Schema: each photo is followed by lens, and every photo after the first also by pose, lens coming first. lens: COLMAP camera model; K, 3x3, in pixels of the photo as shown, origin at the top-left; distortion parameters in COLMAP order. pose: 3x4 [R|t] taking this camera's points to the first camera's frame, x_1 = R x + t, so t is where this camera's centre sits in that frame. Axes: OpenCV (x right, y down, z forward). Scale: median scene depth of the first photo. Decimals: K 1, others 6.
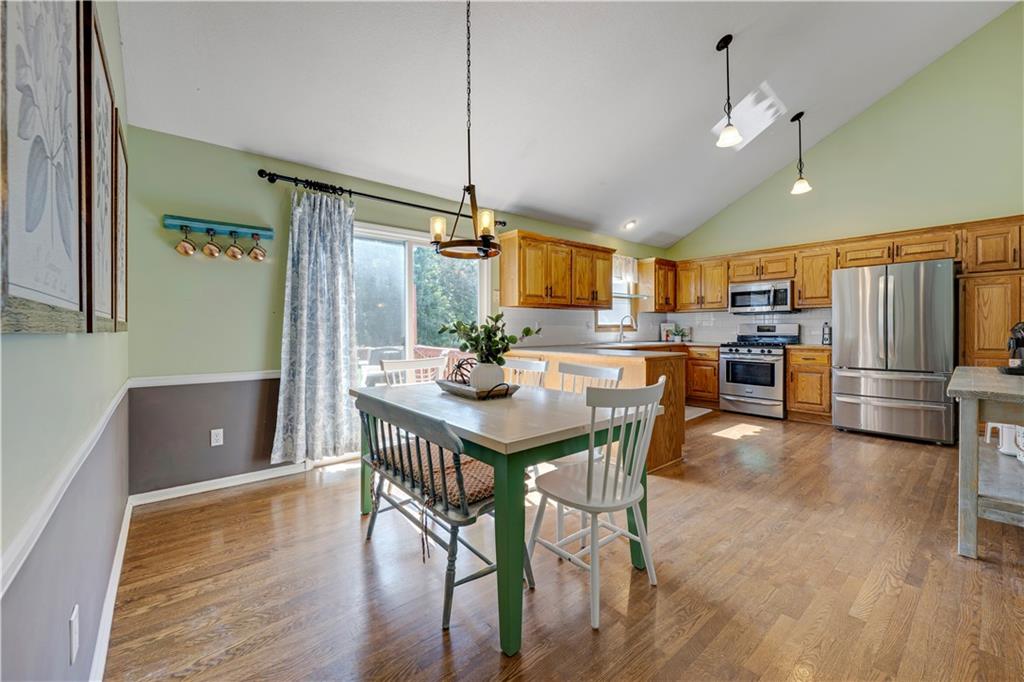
lens RADIAL K [[412.3, 0, 511.5], [0, 412.3, 334.2], [0, 0, 1]] dist [-0.001272, -0.000179]
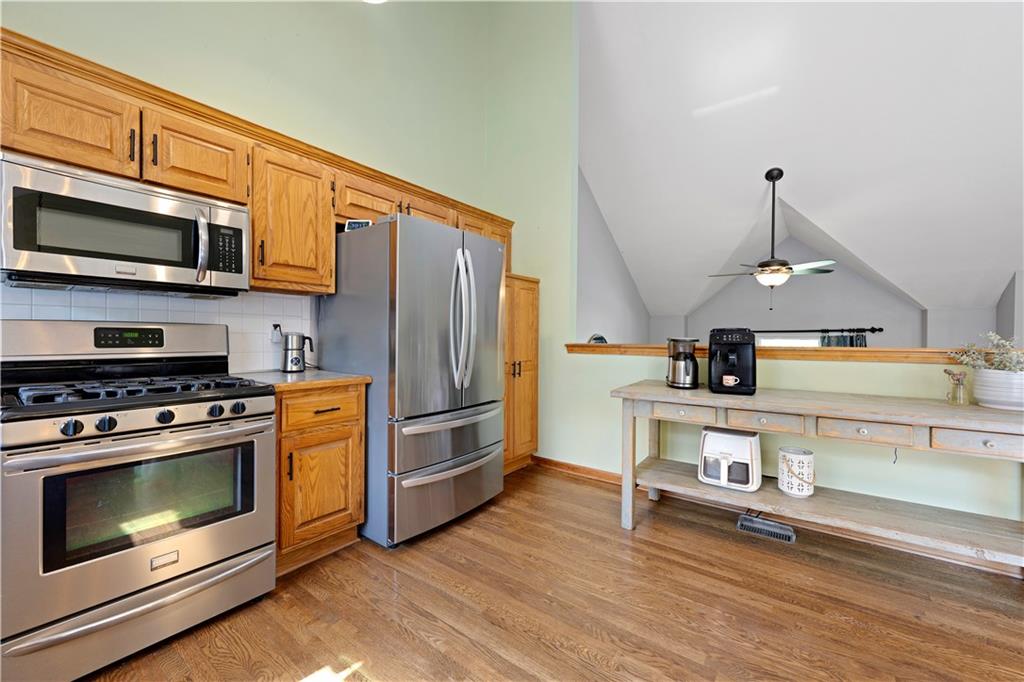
lens RADIAL K [[412.3, 0, 511.5], [0, 412.3, 334.2], [0, 0, 1]] dist [-0.001272, -0.000179]
pose [[-0.230467, 0.002673, 0.973077, 0.252501], [0.004742, 0.999987, -0.001624, -0.014527], [-0.973069, 0.004240, -0.230477, 0.842152]]
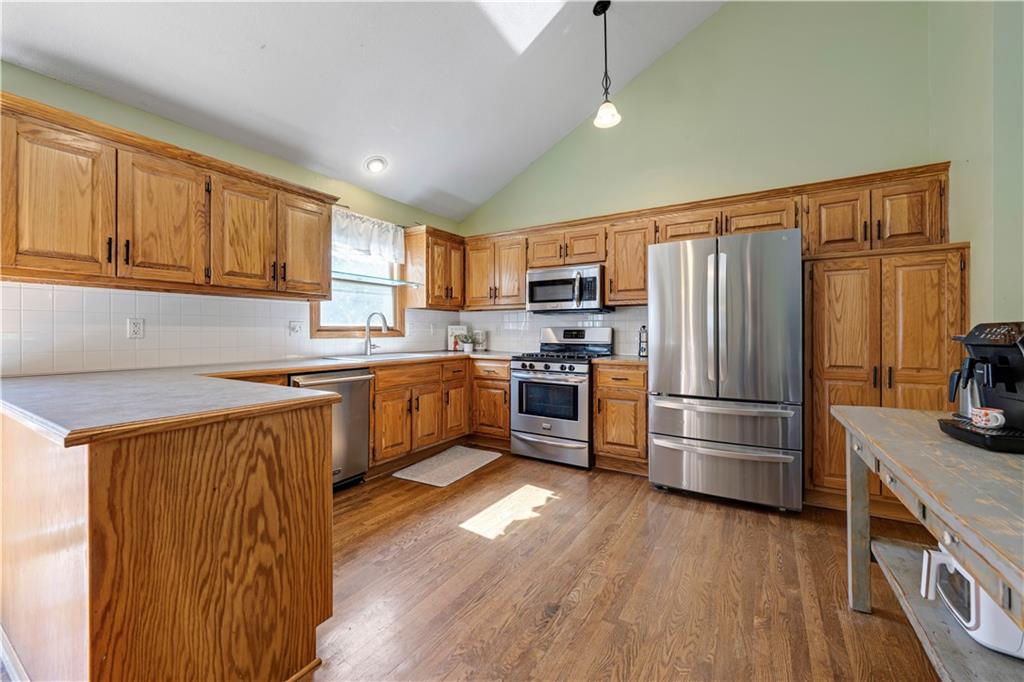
lens RADIAL K [[412.3, 0, 511.5], [0, 412.3, 334.2], [0, 0, 1]] dist [-0.001272, -0.000179]
pose [[0.952100, 0.004741, 0.305750, 0.318494], [-0.001631, 0.999944, -0.010424, -0.005851], [-0.305783, 0.009426, 0.952055, 0.378859]]
